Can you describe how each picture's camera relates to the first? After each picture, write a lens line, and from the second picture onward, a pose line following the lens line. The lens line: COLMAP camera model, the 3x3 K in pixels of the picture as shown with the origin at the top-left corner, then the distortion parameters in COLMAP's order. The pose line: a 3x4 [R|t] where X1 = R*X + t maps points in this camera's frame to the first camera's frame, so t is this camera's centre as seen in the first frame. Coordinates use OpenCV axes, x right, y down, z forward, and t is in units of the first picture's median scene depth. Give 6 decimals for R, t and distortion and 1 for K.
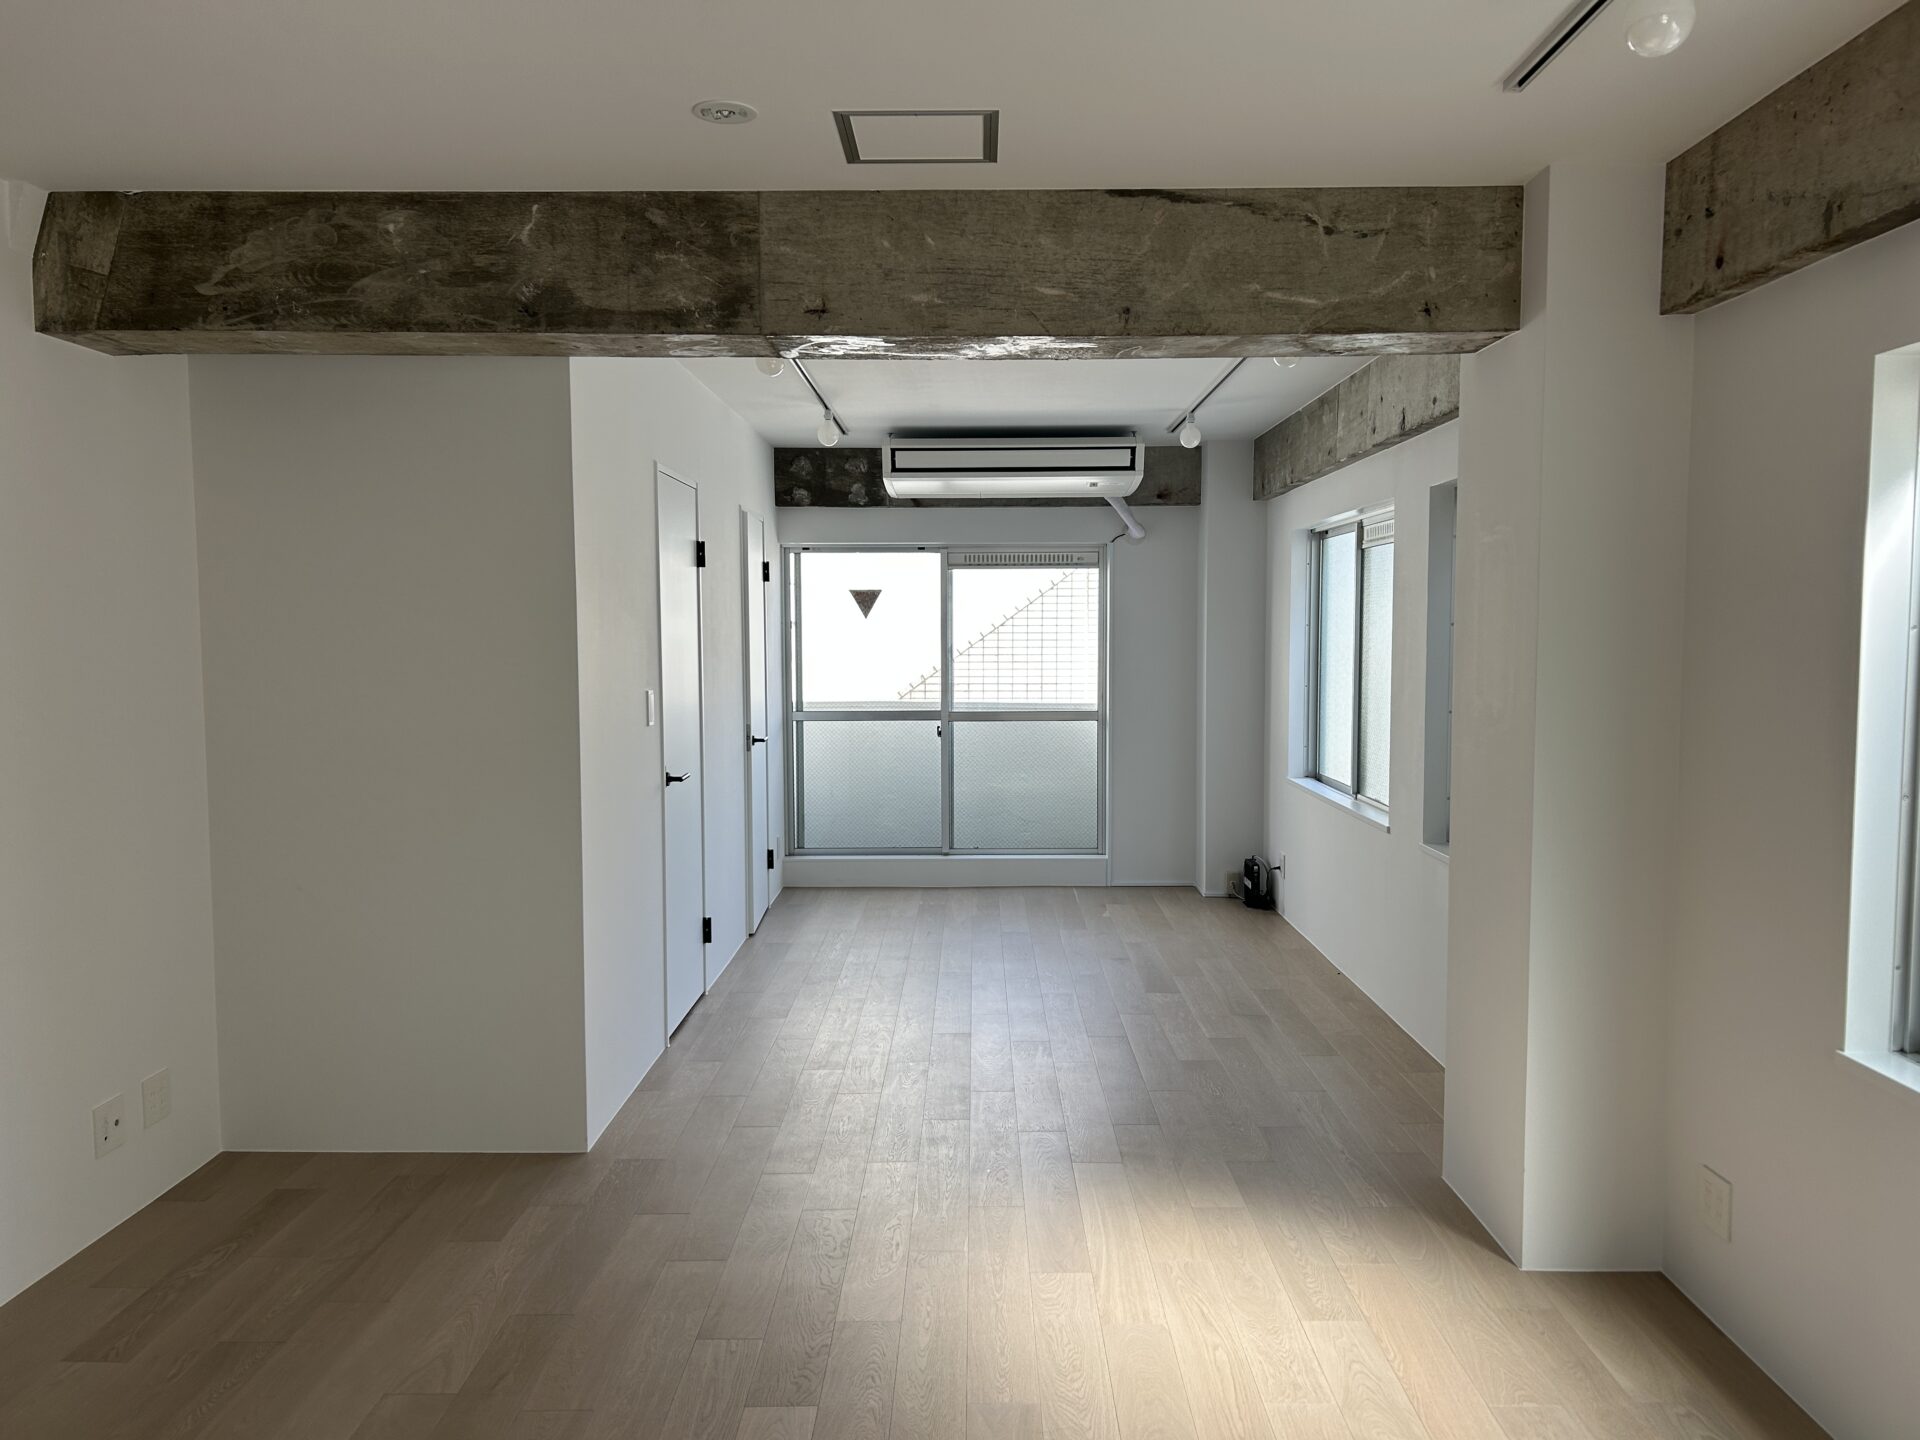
lens RADIAL K [[1431.4, 0, 966.1], [0, 1431.4, 712.0], [0, 0, 1]] dist [0.001994, -0.002362]
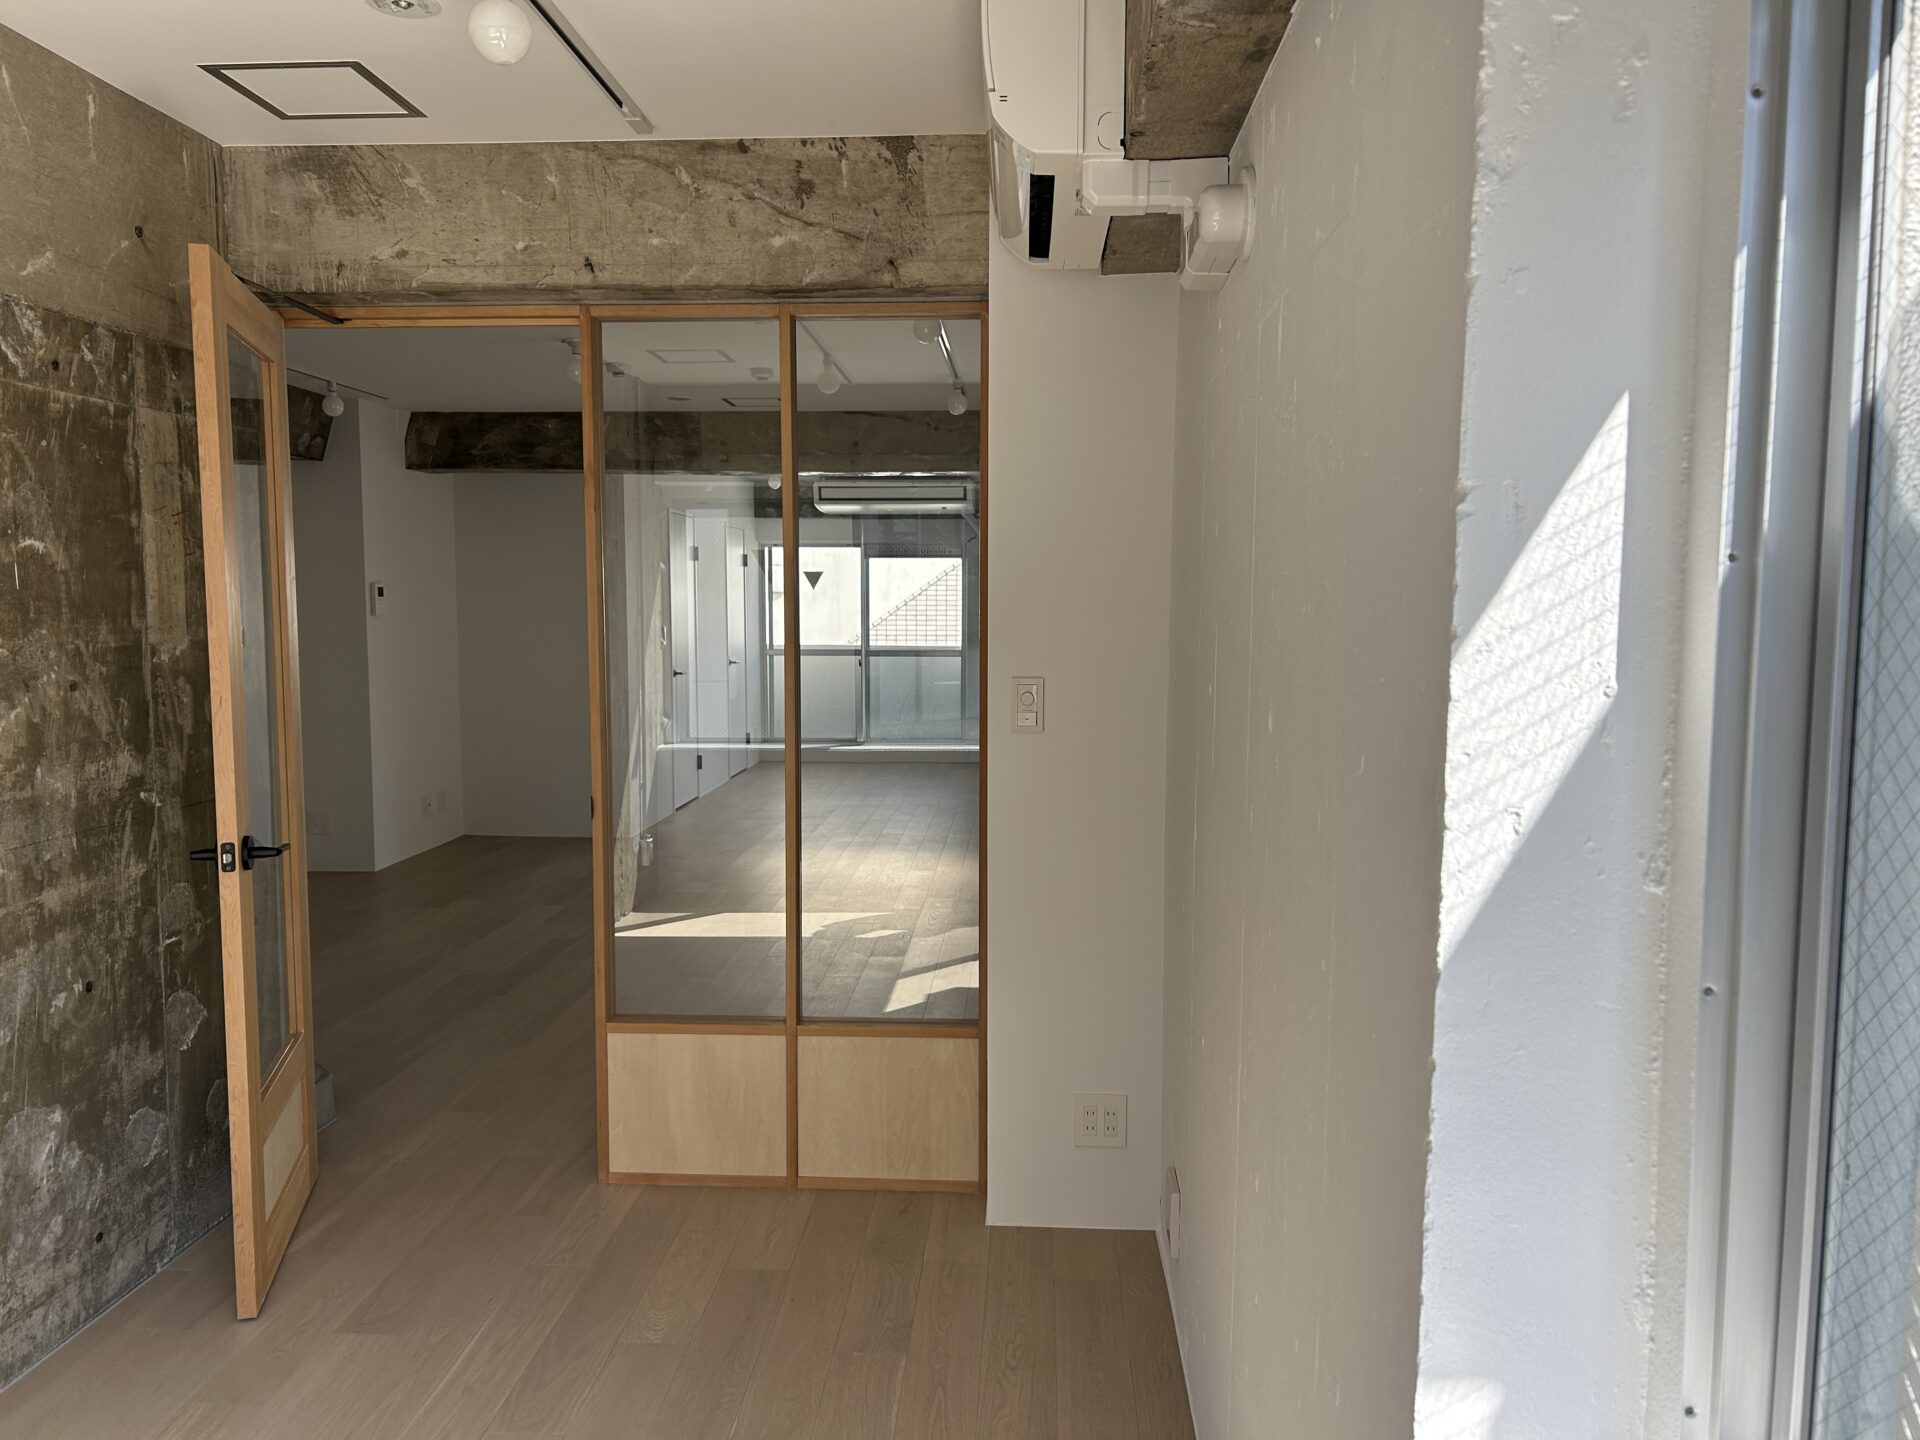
lens RADIAL K [[1431.4, 0, 956.1], [0, 1431.4, 729.6], [0, 0, 1]] dist [0.001994, -0.002362]
pose [[0.998913, 0.011005, -0.045296, 0.295817], [-0.009560, 0.999442, 0.032008, 0.066703], [0.045623, -0.031540, 0.998461, -1.037399]]
